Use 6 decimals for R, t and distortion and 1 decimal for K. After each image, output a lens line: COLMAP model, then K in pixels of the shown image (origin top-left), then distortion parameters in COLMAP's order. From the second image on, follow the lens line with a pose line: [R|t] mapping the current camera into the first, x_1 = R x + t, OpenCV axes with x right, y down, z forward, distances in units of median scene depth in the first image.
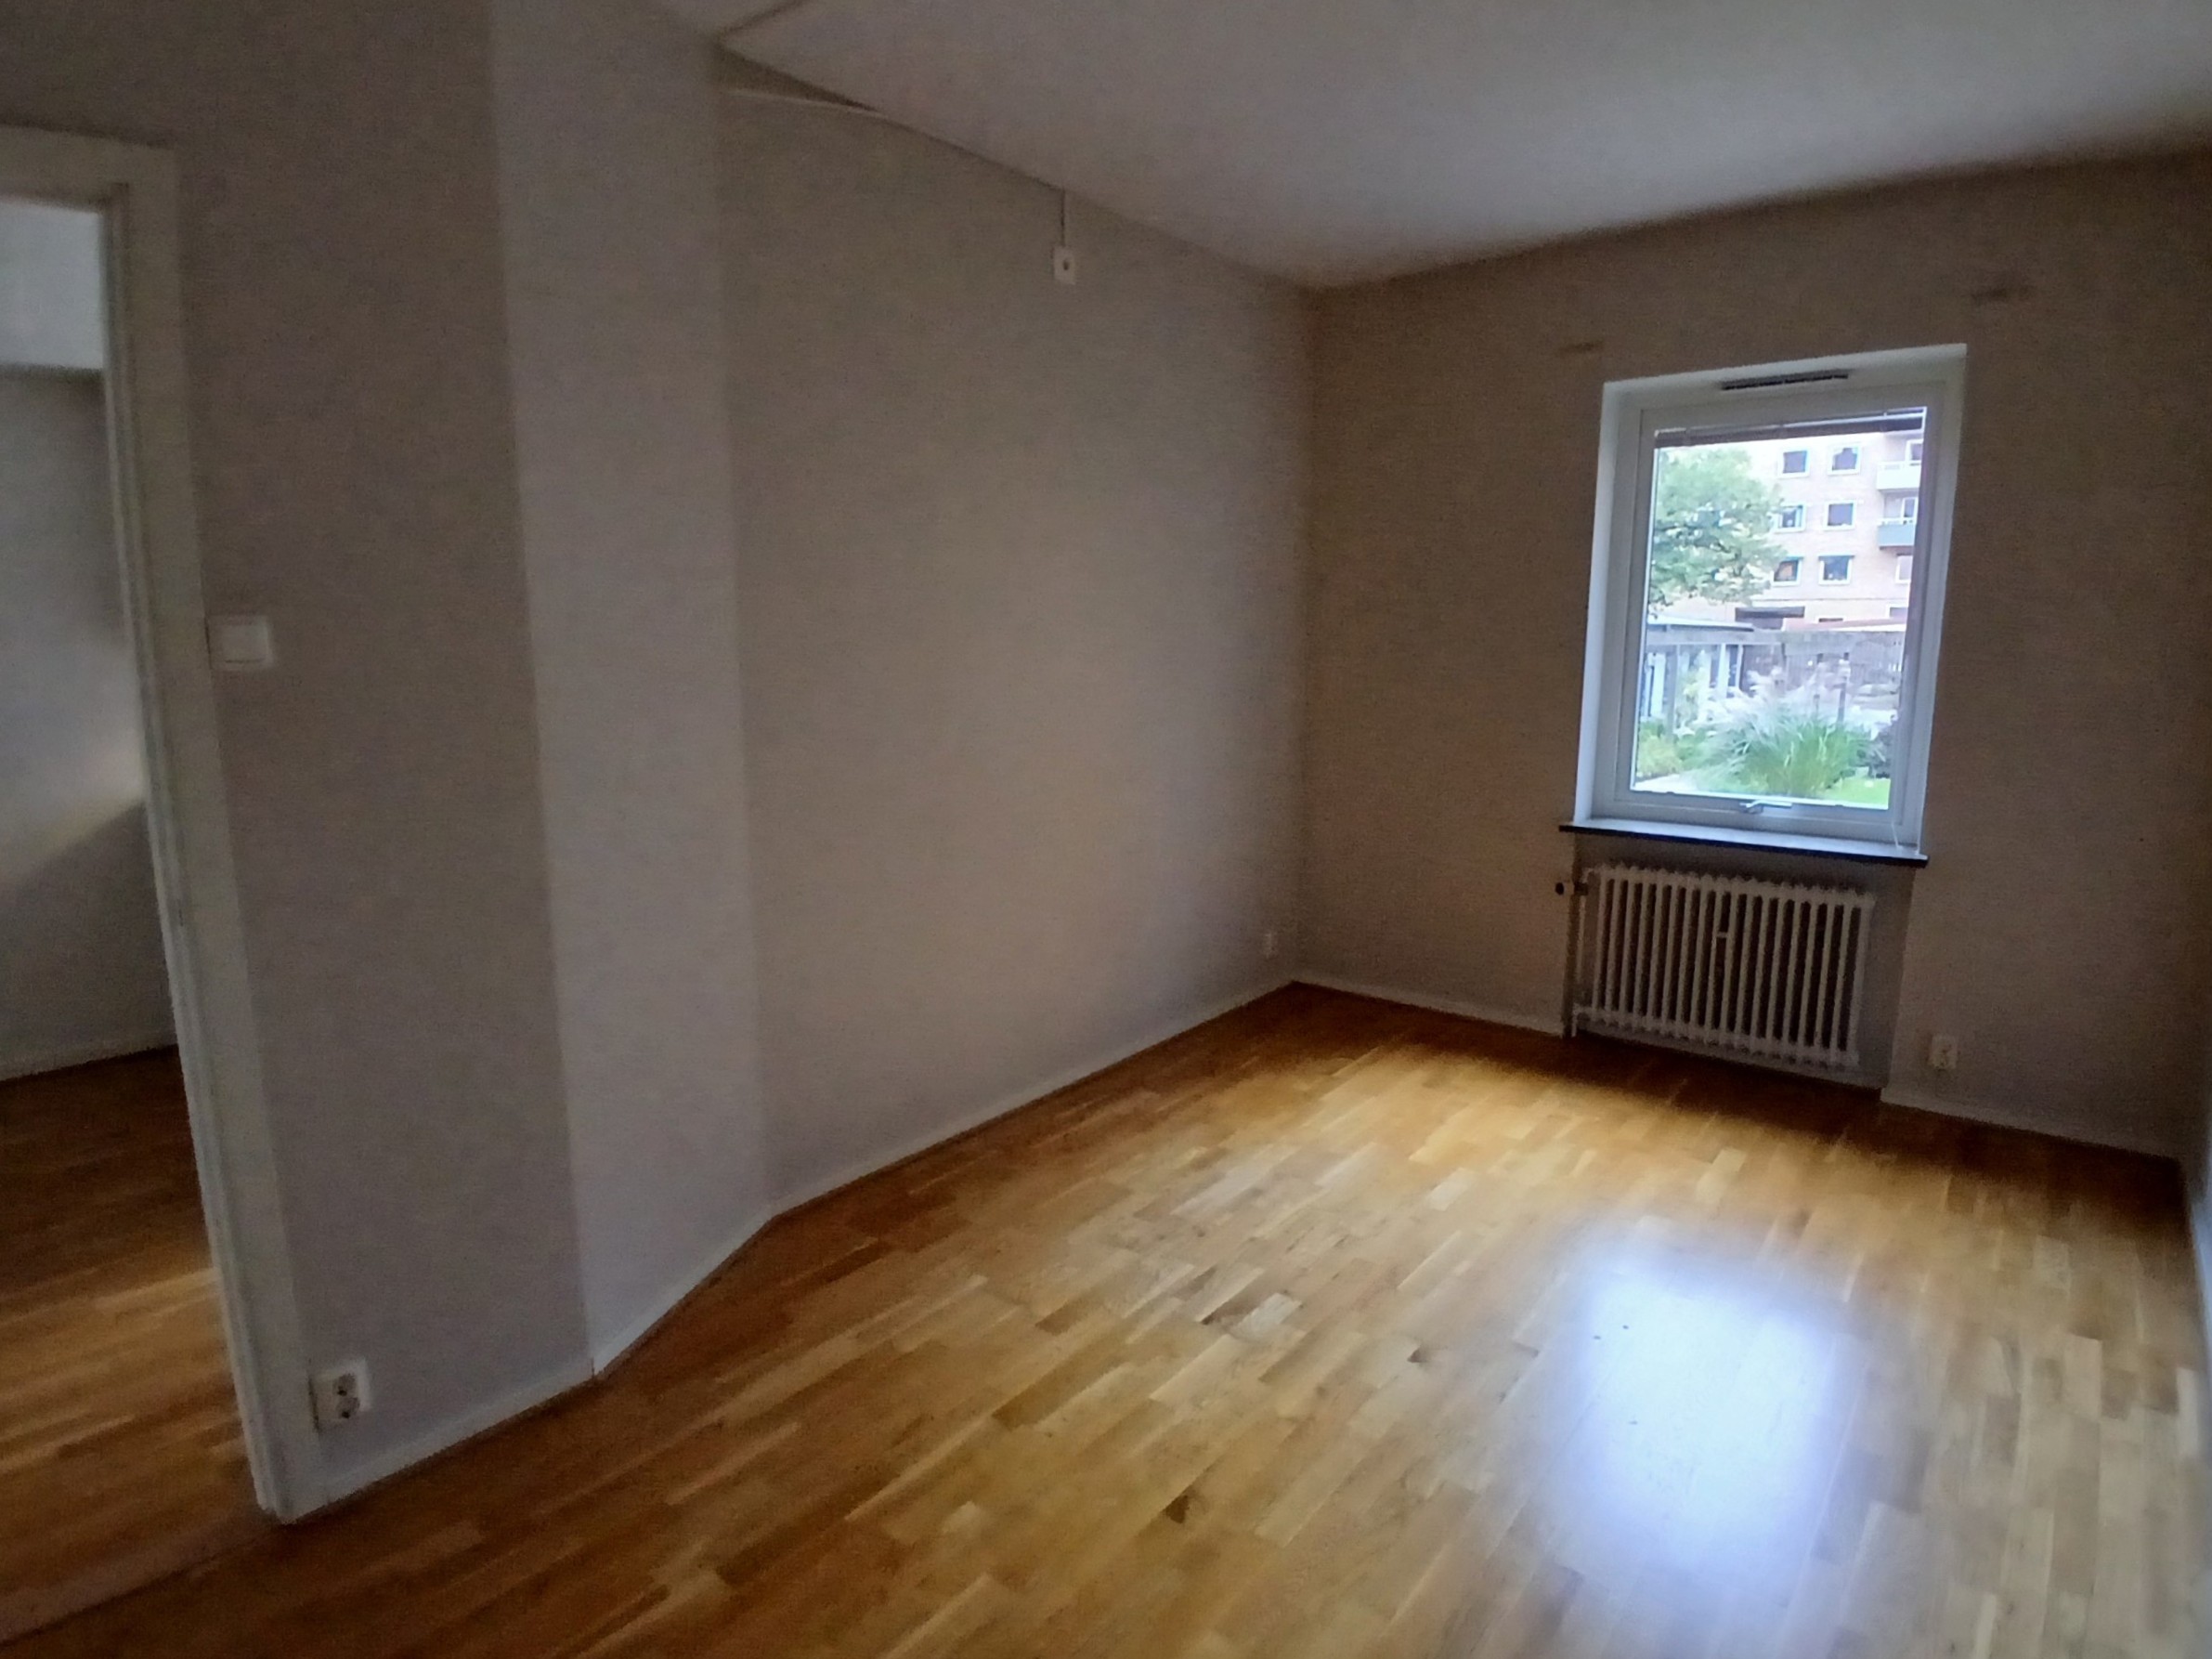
lens RADIAL K [[1225.8, 0, 1106.0], [0, 1225.8, 829.5], [0, 0, 1]] dist [-0.026633, -0.000975]
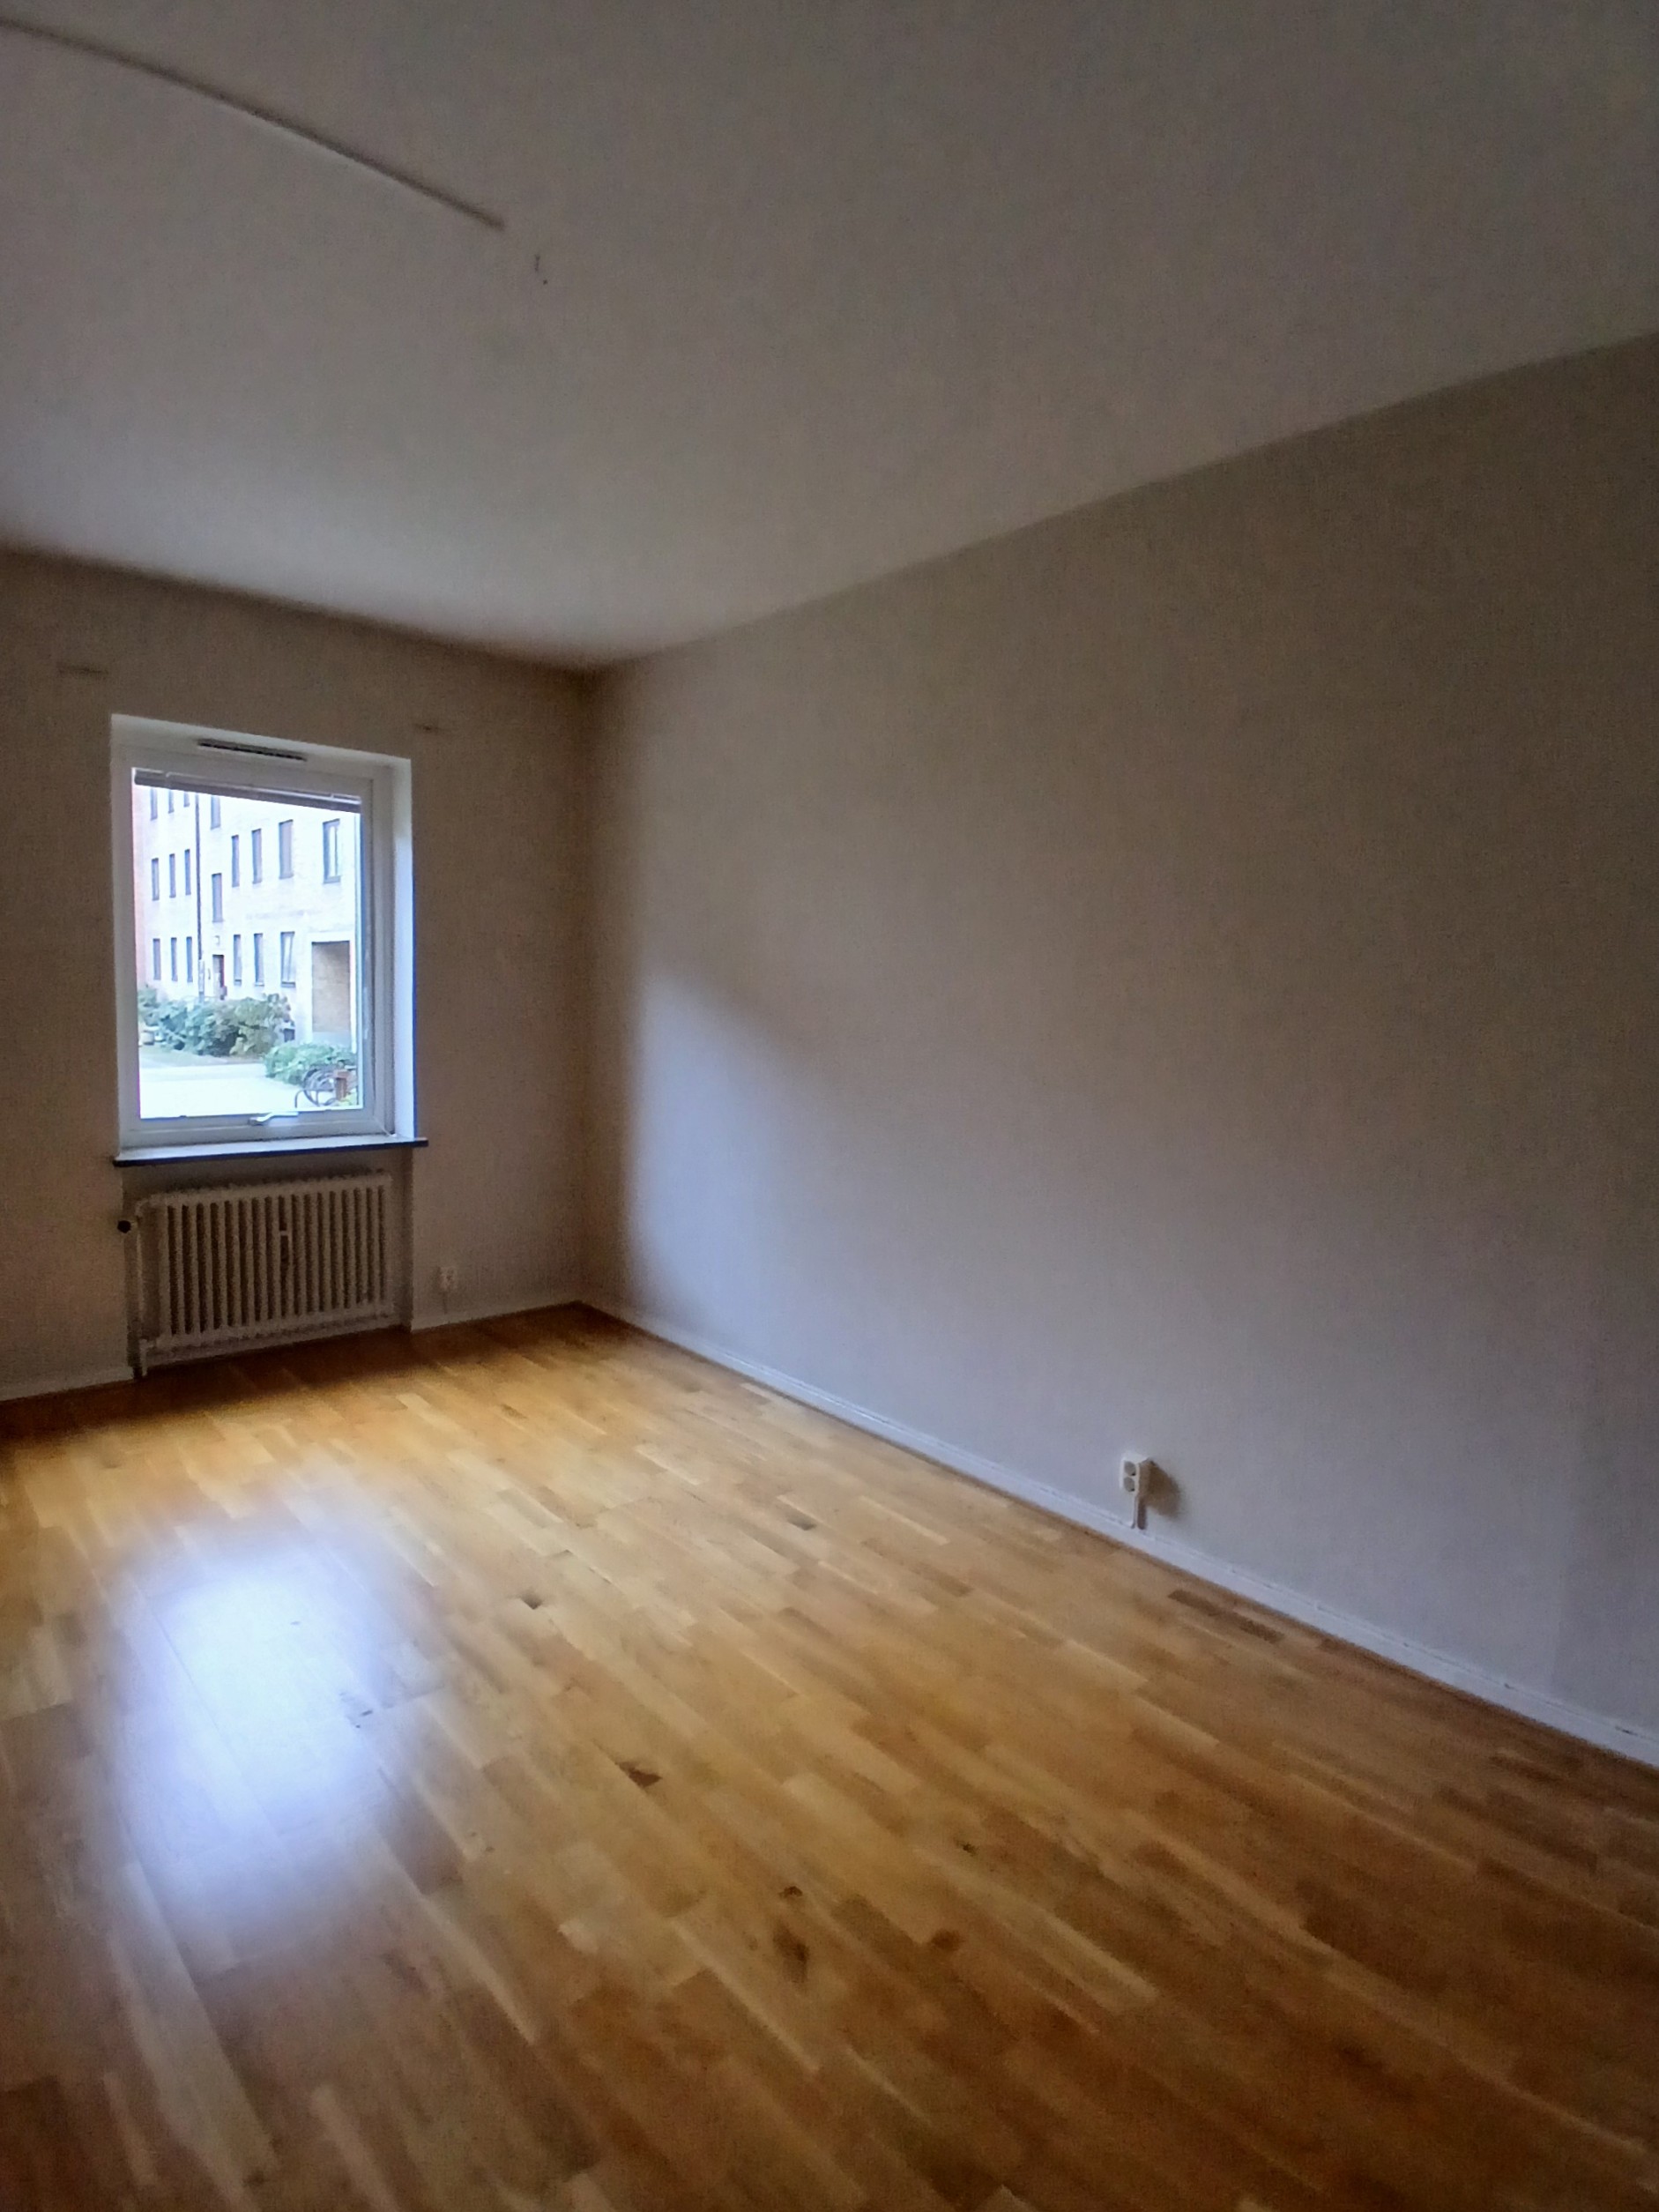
lens RADIAL K [[1154.9, 0, 829.5], [0, 1154.9, 1106.0], [0, 0, 1]] dist [-0.002725, -0.038839]
pose [[0.148634, -0.095052, 0.984313, -0.511033], [0.126860, 0.988978, 0.076346, -0.053396], [-0.980721, 0.113523, 0.159054, 0.356086]]
